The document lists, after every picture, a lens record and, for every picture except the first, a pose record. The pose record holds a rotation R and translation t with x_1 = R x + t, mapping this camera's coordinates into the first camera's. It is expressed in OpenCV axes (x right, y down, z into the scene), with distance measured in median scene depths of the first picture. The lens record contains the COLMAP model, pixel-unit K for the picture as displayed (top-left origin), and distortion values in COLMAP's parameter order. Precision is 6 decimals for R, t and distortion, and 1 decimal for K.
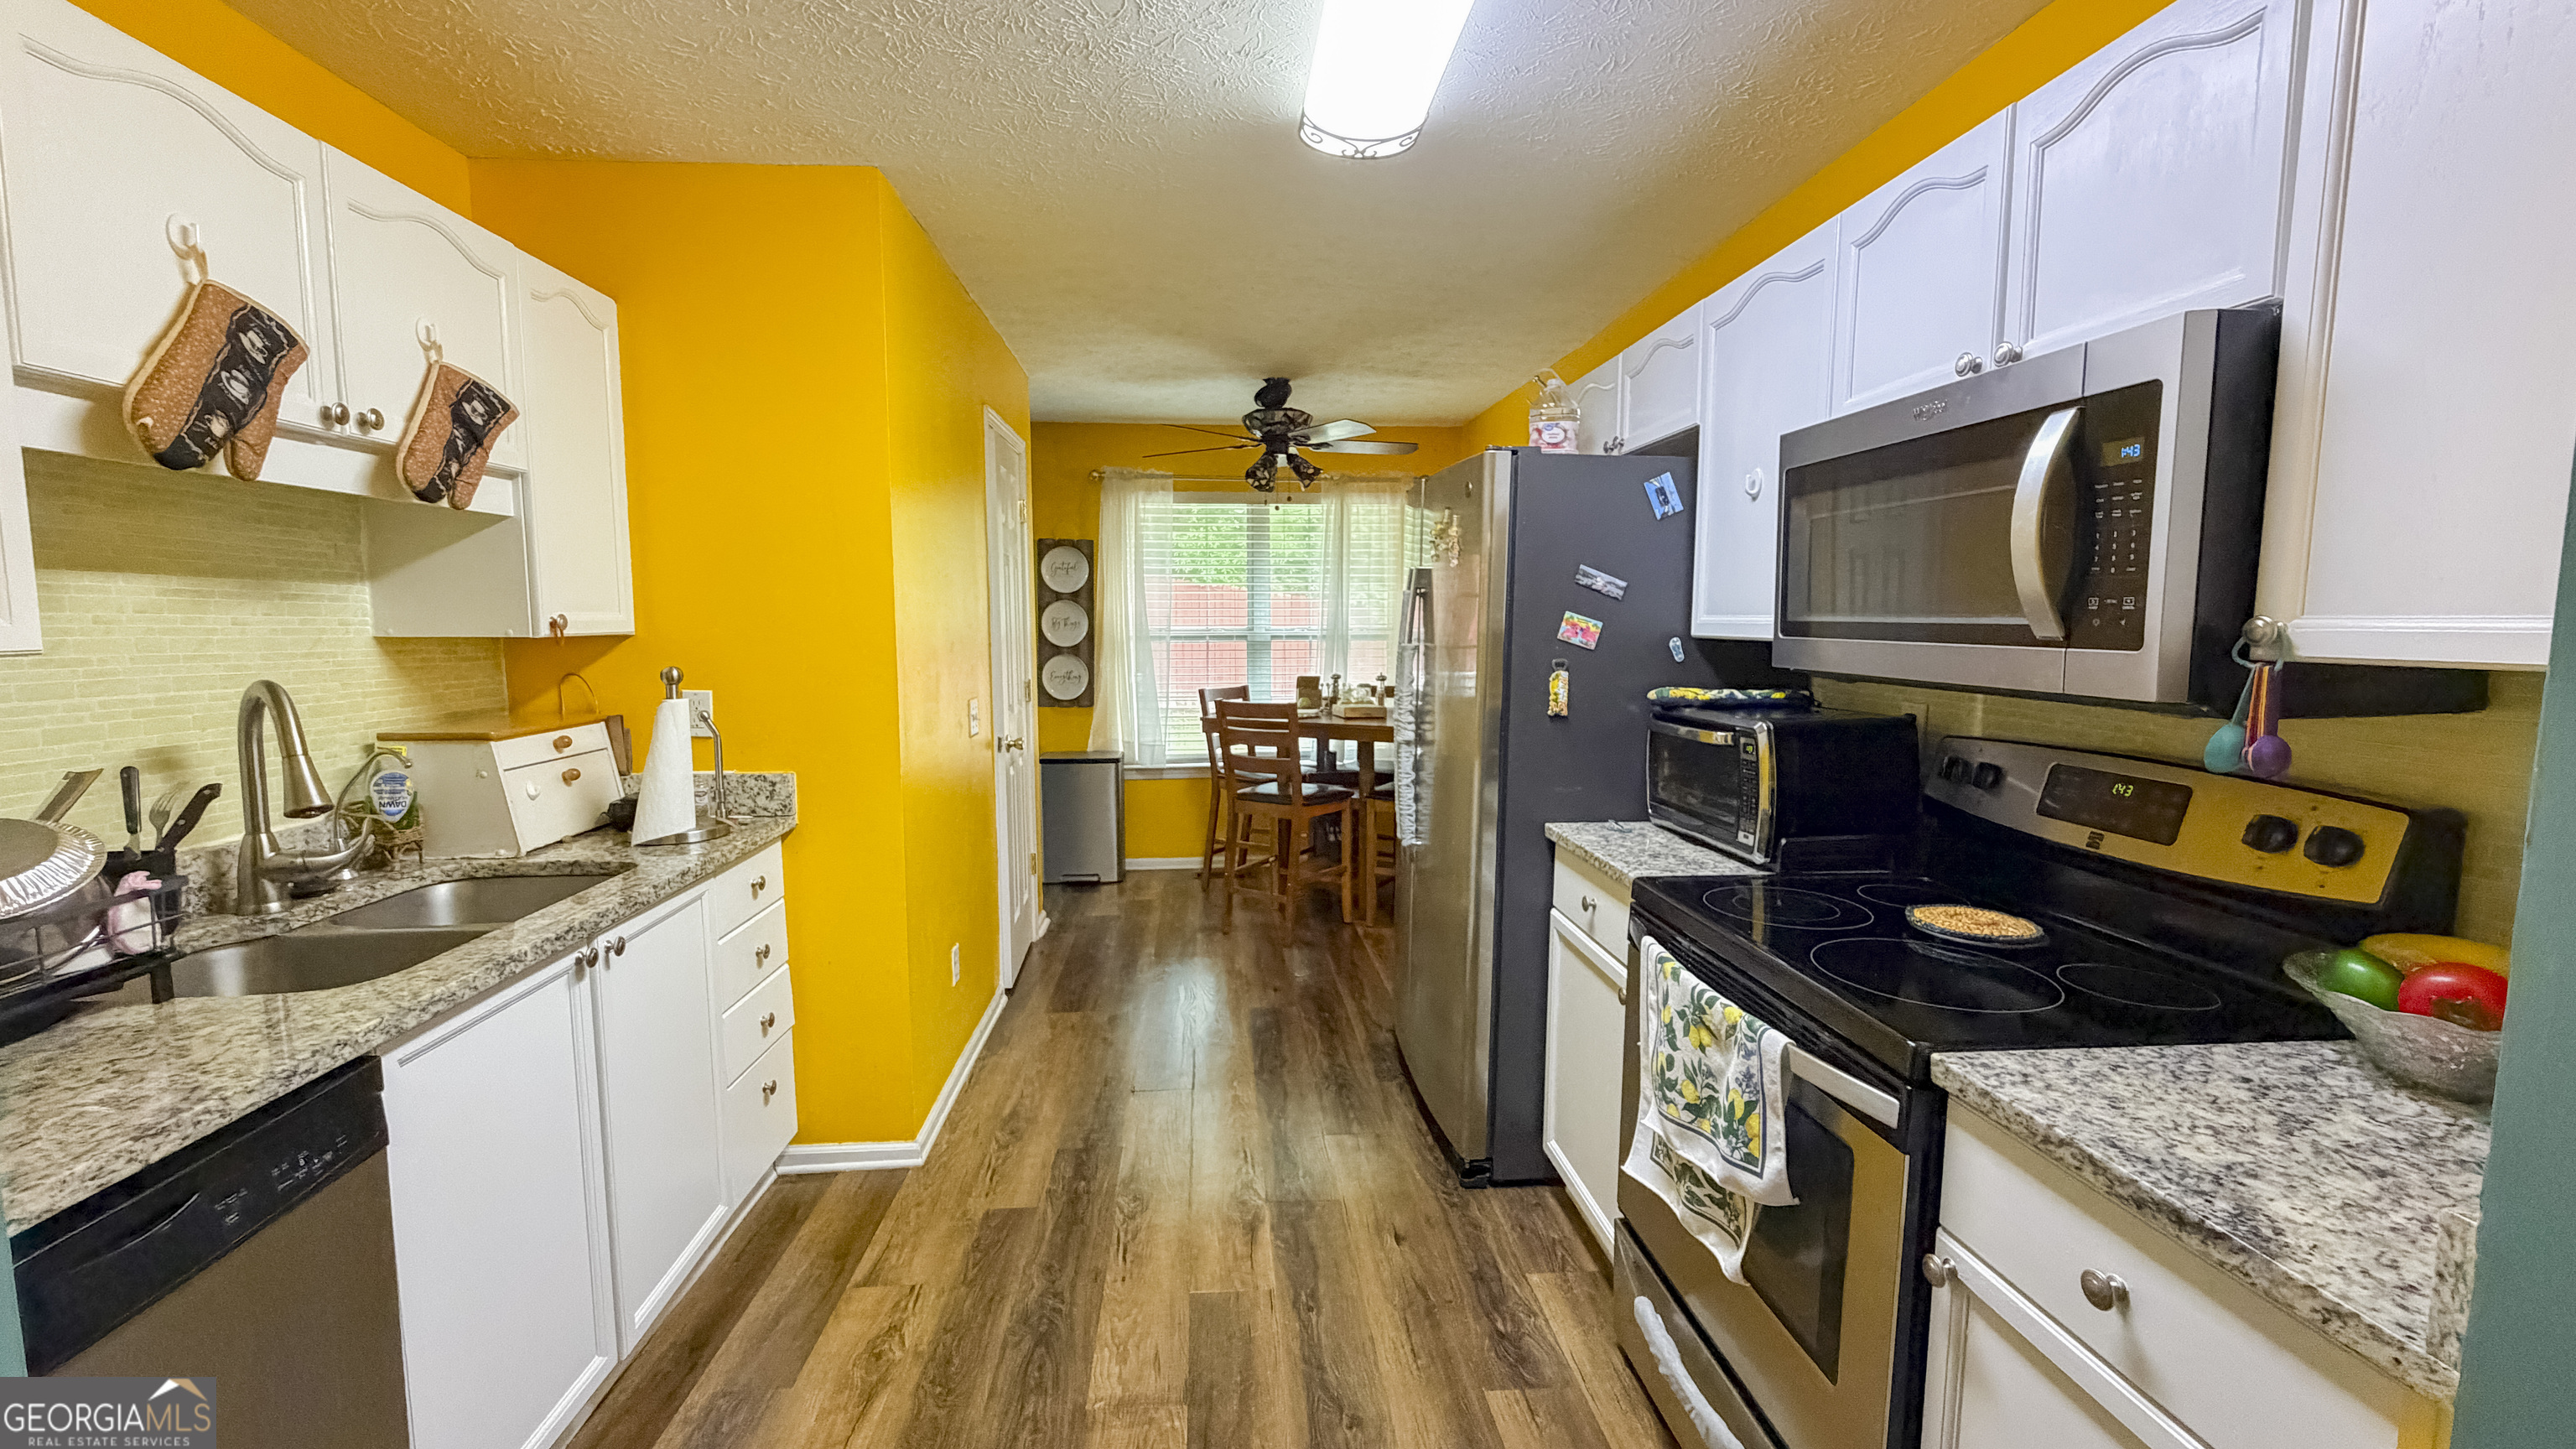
lens RADIAL K [[1036.9, 0, 1288.0], [0, 1036.9, 724.5], [0, 0, 1]] dist [-0.002172, -0.000292]
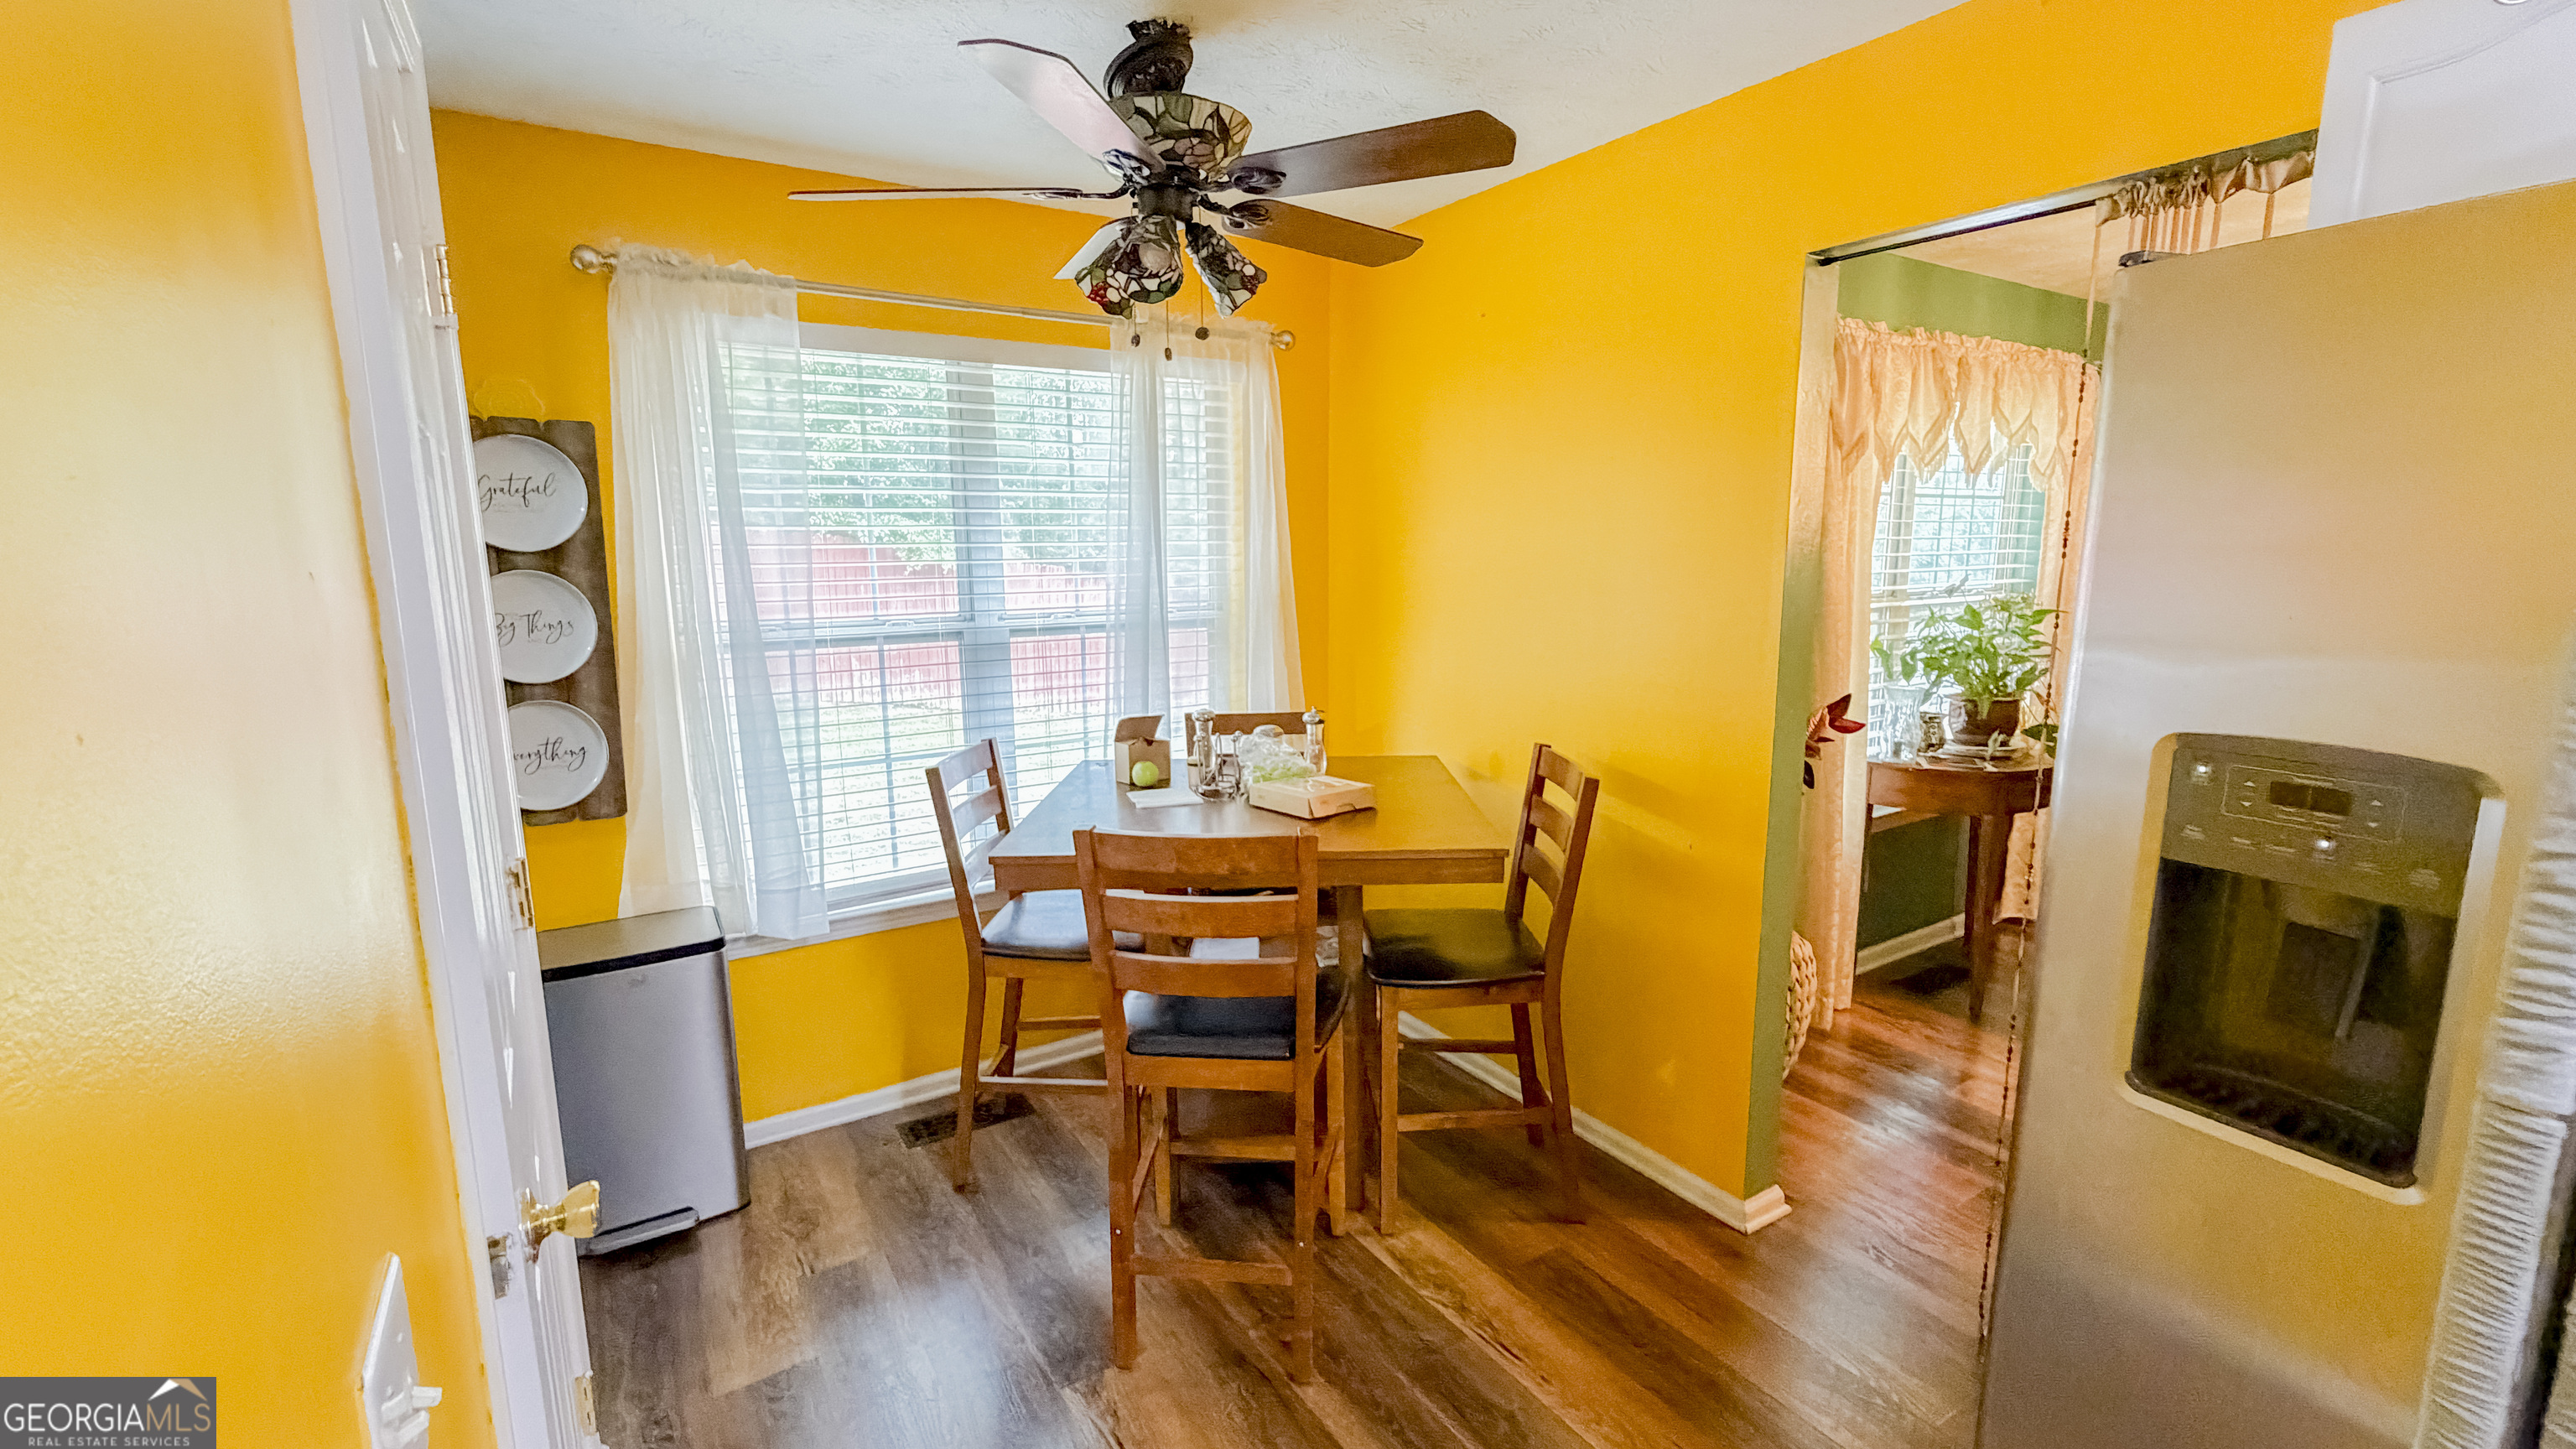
lens RADIAL K [[1036.9, 0, 1288.0], [0, 1036.9, 724.5], [0, 0, 1]] dist [-0.002172, -0.000292]
pose [[0.862382, -0.092817, 0.497678, -0.163712], [0.062689, 0.995062, 0.076950, -0.071568], [-0.502363, -0.035162, 0.863942, 0.493937]]
